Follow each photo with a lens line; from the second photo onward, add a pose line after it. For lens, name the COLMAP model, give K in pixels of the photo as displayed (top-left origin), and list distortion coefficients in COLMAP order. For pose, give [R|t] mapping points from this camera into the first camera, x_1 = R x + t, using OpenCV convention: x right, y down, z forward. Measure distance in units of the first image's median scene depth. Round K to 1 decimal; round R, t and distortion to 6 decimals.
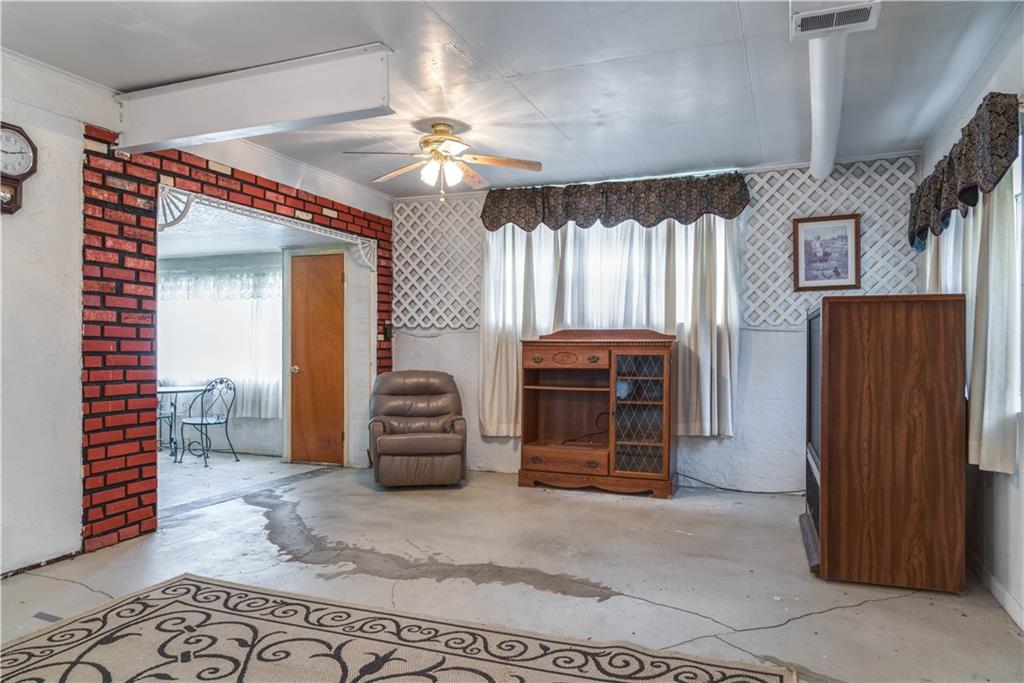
lens RADIAL K [[701.3, 0, 511.4], [0, 701.3, 344.5], [0, 0, 1]] dist [0.014559, -0.007262]
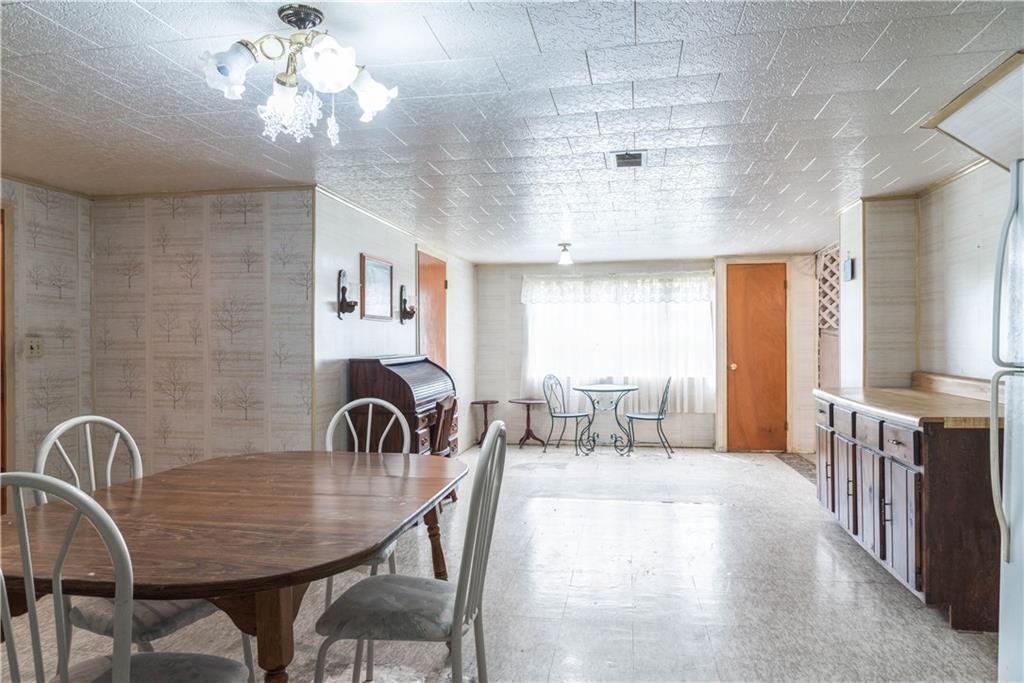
lens RADIAL K [[701.3, 0, 512.3], [0, 701.3, 341.5], [0, 0, 1]] dist [0.014559, -0.007262]
pose [[0.976937, -0.003901, 0.213490, -0.870832], [0.005692, 0.999954, -0.007776, 0.002127], [-0.213450, 0.008812, 0.976914, -0.003061]]
